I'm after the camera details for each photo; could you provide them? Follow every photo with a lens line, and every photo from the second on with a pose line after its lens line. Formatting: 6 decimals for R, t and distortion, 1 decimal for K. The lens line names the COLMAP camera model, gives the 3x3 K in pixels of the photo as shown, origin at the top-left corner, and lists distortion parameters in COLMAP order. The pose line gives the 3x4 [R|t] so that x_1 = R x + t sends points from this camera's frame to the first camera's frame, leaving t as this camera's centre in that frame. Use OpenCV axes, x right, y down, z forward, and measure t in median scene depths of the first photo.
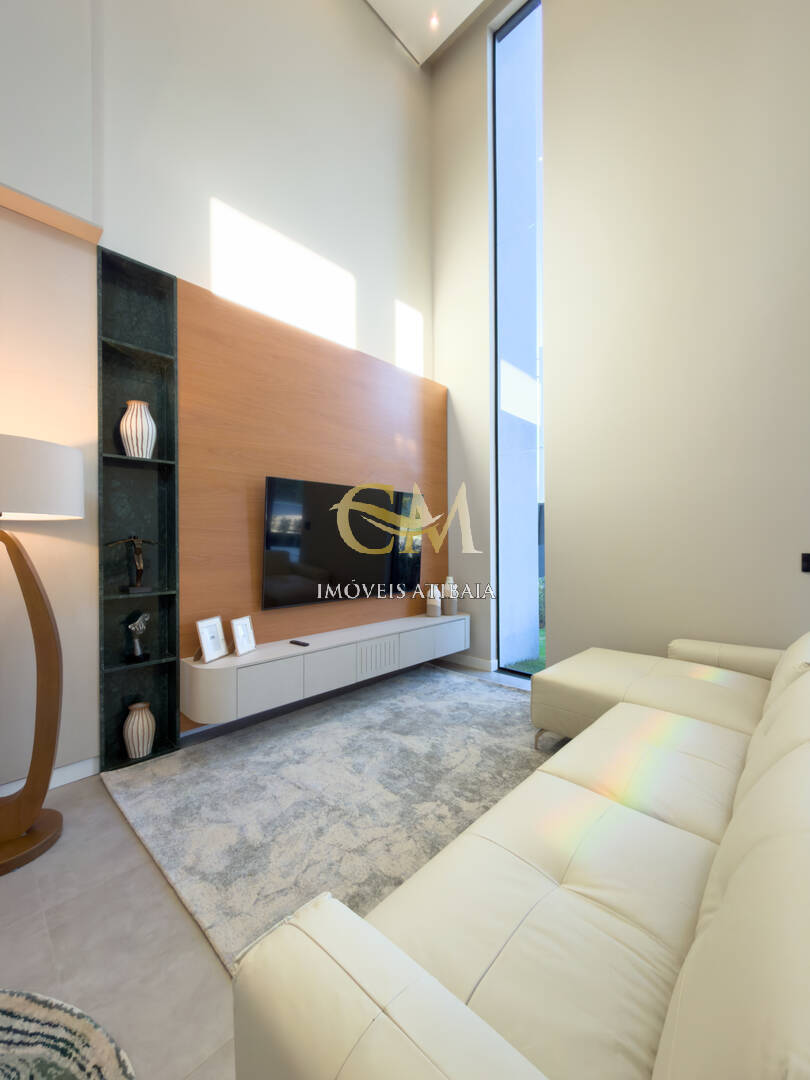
lens RADIAL K [[431.4, 0, 405.0], [0, 431.4, 540.0], [0, 0, 1]] dist [-0.001949, -0.000189]
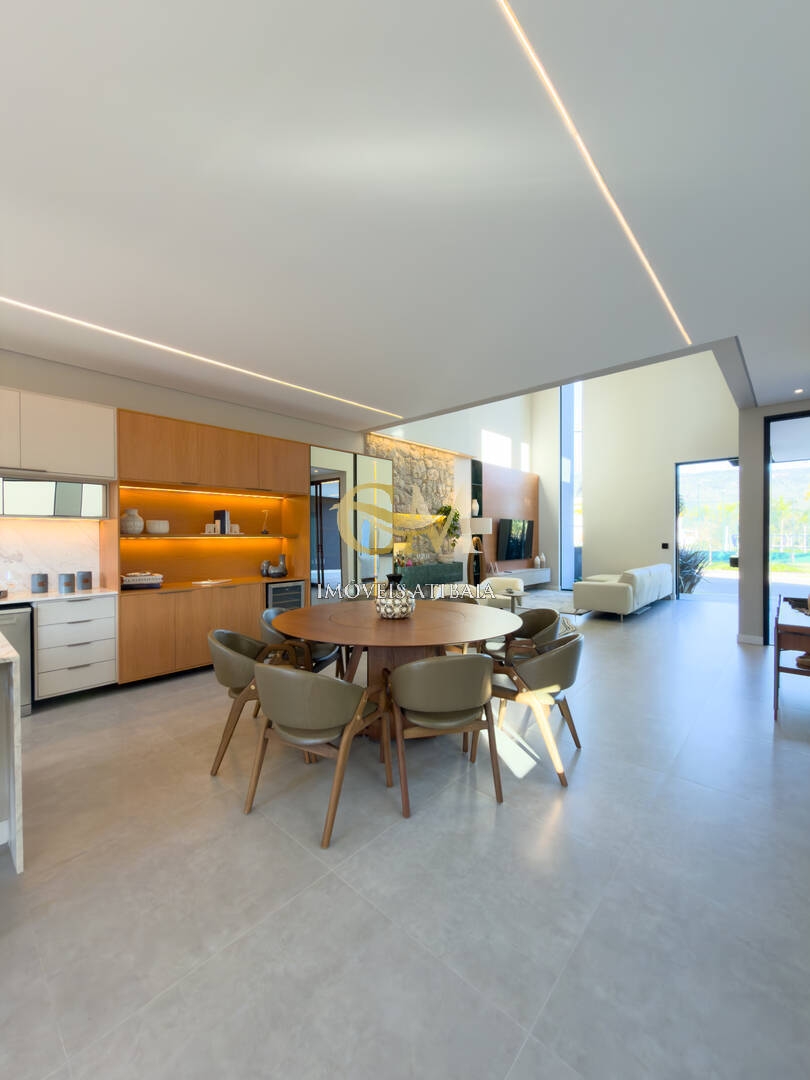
lens RADIAL K [[431.4, 0, 405.0], [0, 431.4, 540.0], [0, 0, 1]] dist [-0.001949, -0.000189]
pose [[0.999353, 0.005585, 0.035528, -1.229066], [-0.005983, 0.999921, 0.011091, -0.025859], [-0.035463, -0.011297, 0.999307, -2.332482]]
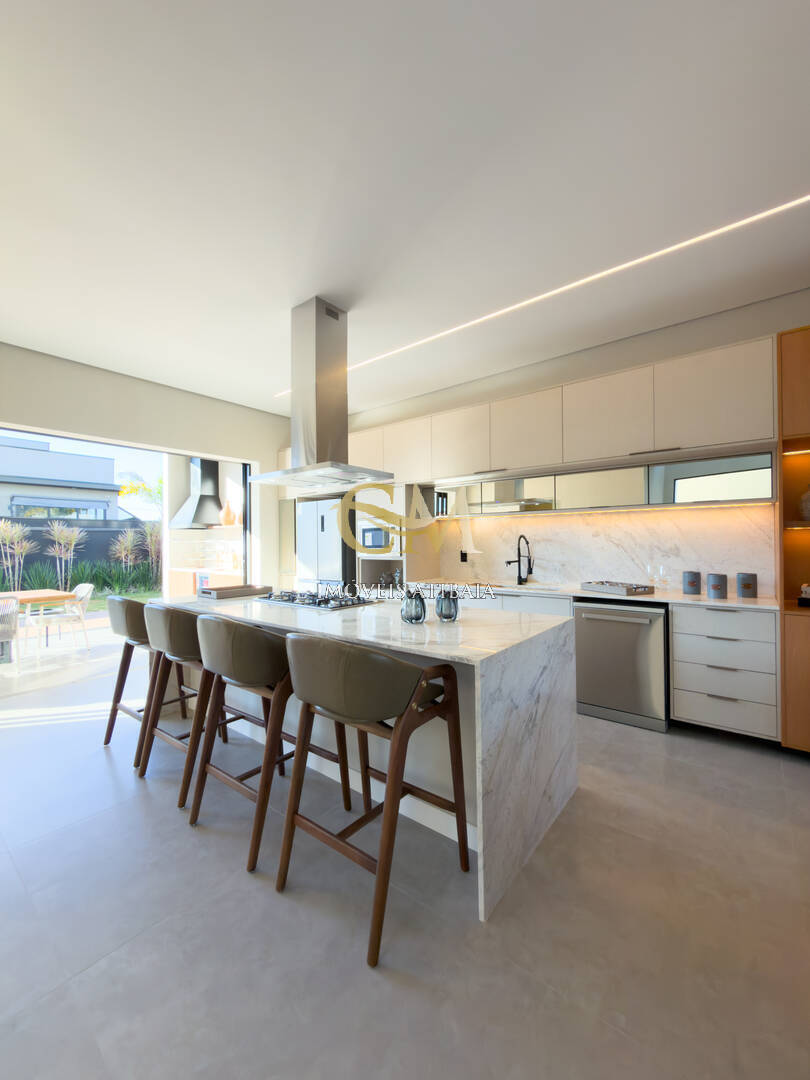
lens RADIAL K [[431.4, 0, 405.0], [0, 431.4, 540.0], [0, 0, 1]] dist [-0.001949, -0.000189]
pose [[0.090770, 0.006901, -0.995848, -1.251238], [0.014660, 0.999858, 0.008265, -0.002864], [0.995764, -0.015349, 0.090656, -1.812874]]
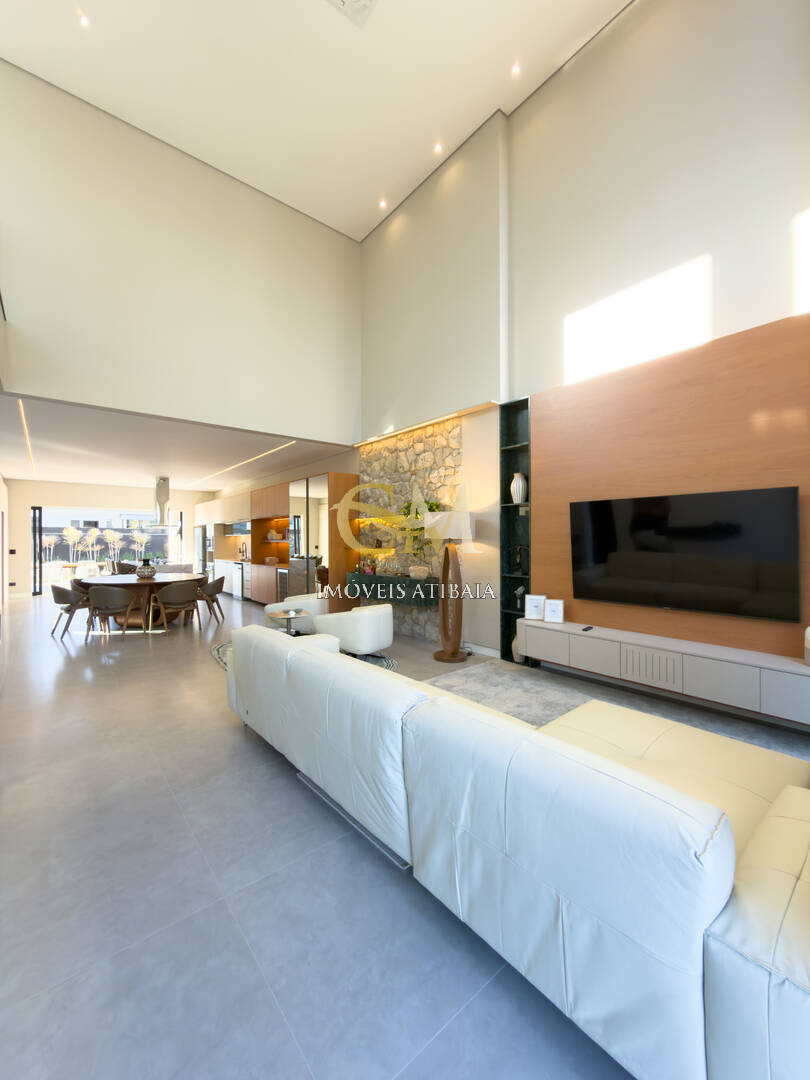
lens RADIAL K [[431.4, 0, 405.0], [0, 431.4, 540.0], [0, 0, 1]] dist [-0.001949, -0.000189]
pose [[-0.109468, 0.005848, -0.993973, 1.228343], [0.005475, 0.999971, 0.005280, -0.040692], [0.993975, -0.004864, -0.109496, 0.671146]]
